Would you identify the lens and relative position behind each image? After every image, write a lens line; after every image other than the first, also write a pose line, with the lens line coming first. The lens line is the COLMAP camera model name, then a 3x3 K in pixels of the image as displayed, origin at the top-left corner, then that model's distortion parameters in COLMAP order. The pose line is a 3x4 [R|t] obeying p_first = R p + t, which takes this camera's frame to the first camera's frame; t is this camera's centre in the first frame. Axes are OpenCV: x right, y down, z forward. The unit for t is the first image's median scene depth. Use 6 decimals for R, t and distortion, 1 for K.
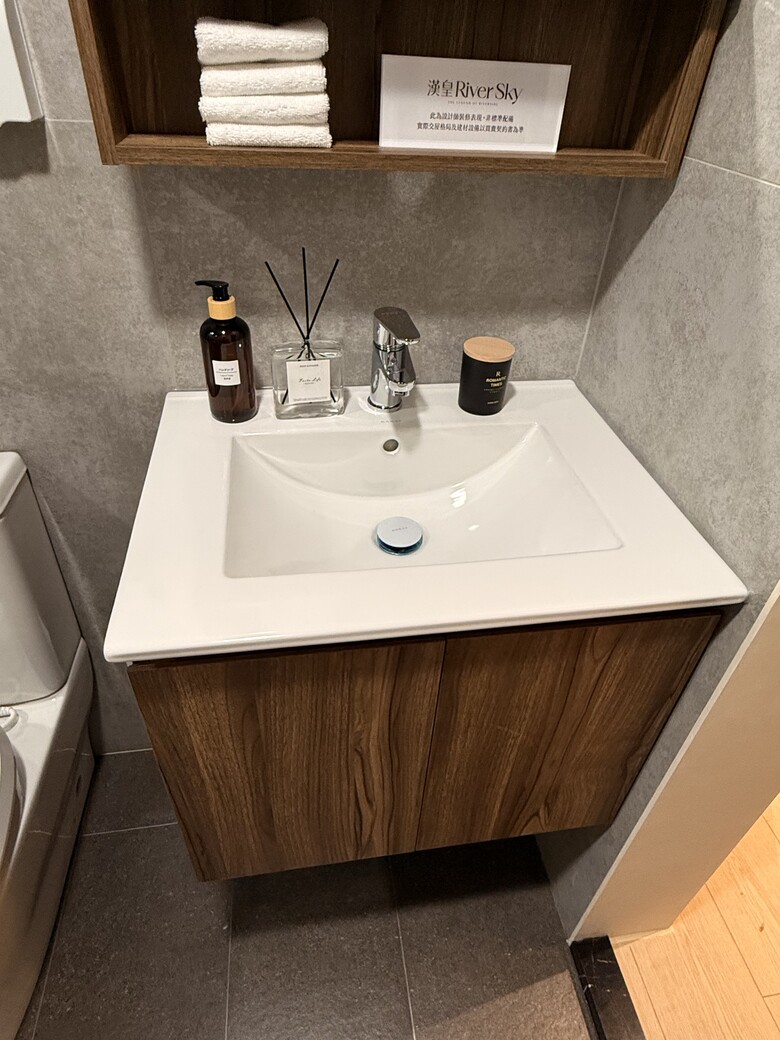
lens RADIAL K [[633.4, 0, 390.0], [0, 633.4, 520.0], [0, 0, 1]] dist [-0.004249, 0.000822]
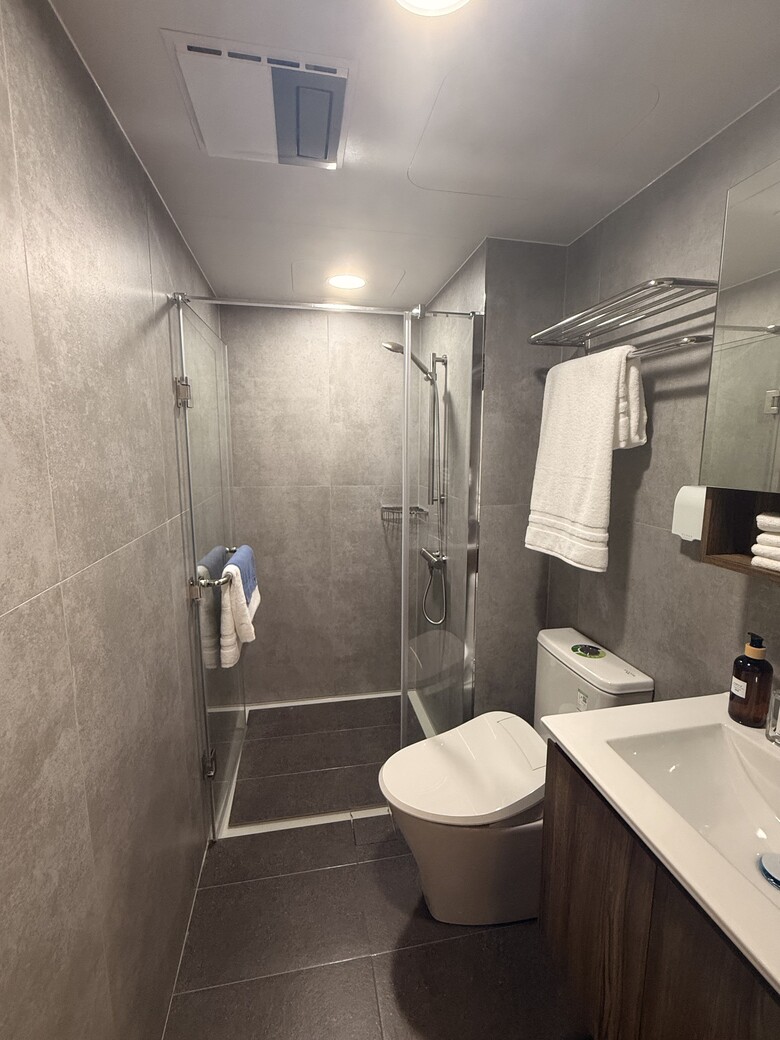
lens RADIAL K [[457.3, 0, 390.0], [0, 457.3, 520.0], [0, 0, 1]] dist [0.000256, 0.000034]
pose [[0.036737, 0.109089, -0.993353, 0.822300], [-0.625263, 0.777923, 0.062307, -0.087390], [0.779549, 0.618818, 0.096788, -0.044790]]
